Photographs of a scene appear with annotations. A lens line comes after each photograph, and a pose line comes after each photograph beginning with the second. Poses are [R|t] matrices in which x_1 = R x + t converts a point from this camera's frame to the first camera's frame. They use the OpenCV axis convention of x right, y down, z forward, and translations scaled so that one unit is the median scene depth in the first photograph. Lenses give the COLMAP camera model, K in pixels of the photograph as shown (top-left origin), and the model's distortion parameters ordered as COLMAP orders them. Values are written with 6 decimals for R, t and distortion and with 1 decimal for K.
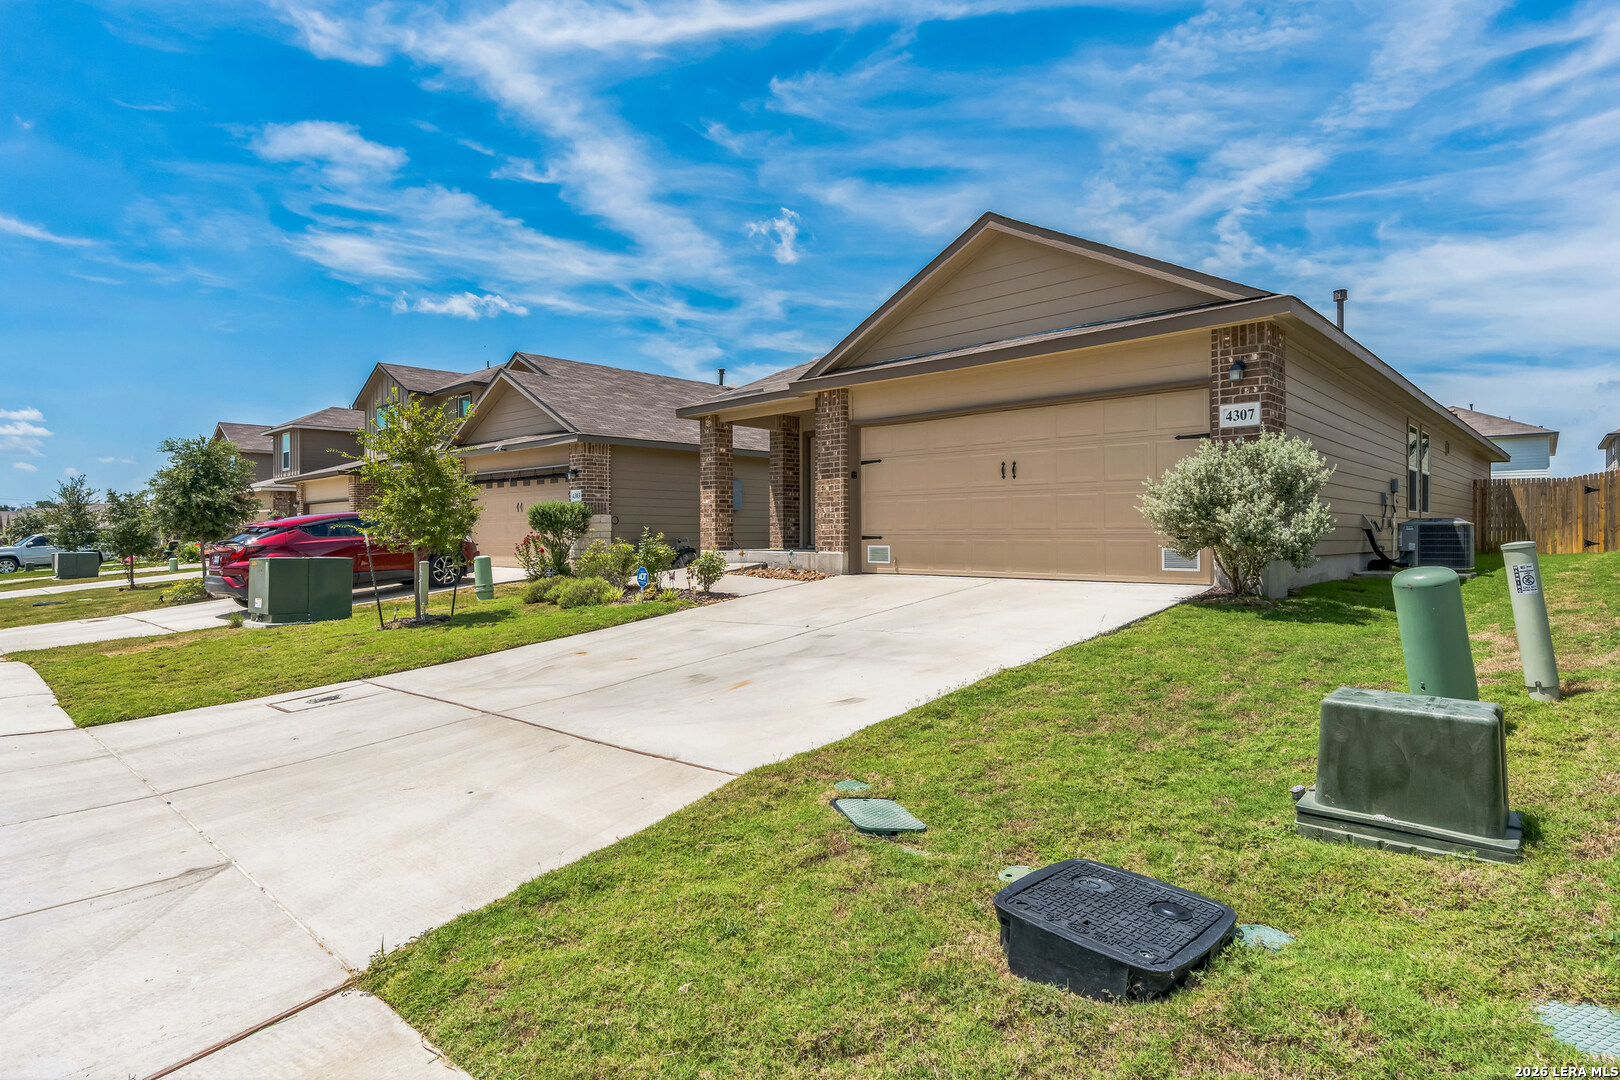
lens RADIAL K [[841.8, 0, 810.0], [0, 841.8, 540.0], [0, 0, 1]] dist [0.001479, 0.000047]
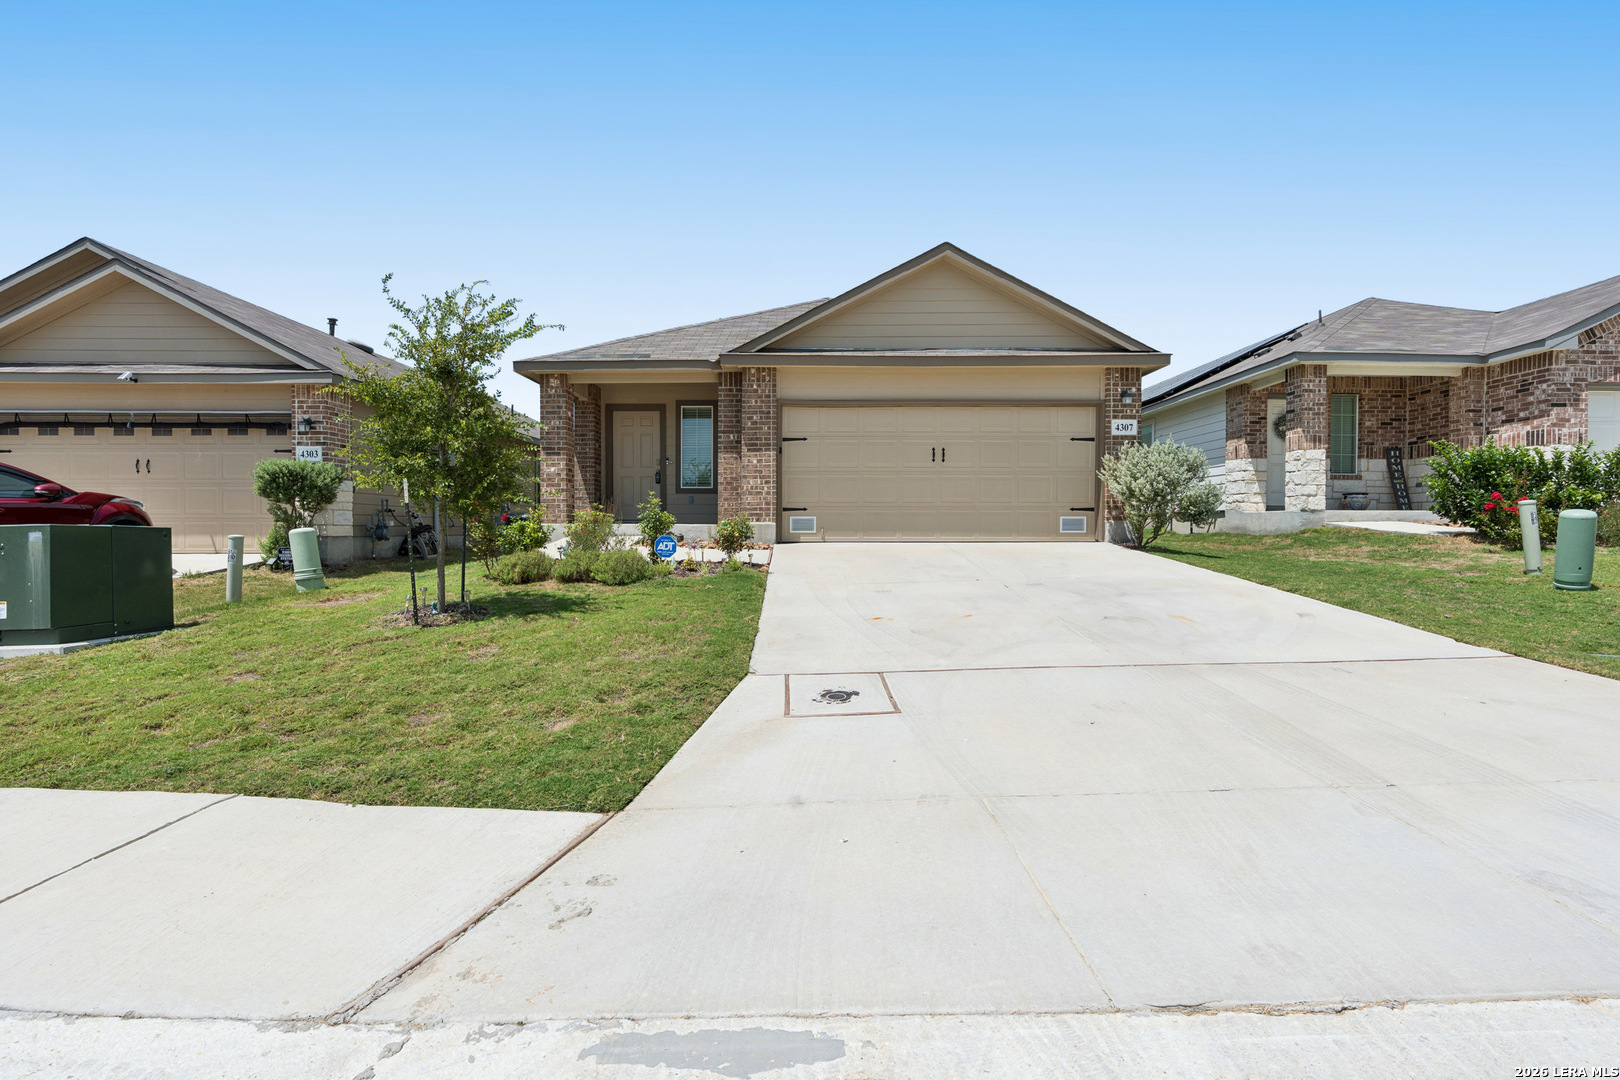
lens RADIAL K [[741.1, 0, 810.0], [0, 741.1, 540.0], [0, 0, 1]] dist [-0.006130, 0.000079]
pose [[0.733966, -0.011068, 0.679096, -0.564451], [0.001959, 0.999898, 0.014179, 0.023255], [-0.679183, -0.009077, 0.733913, 0.287526]]
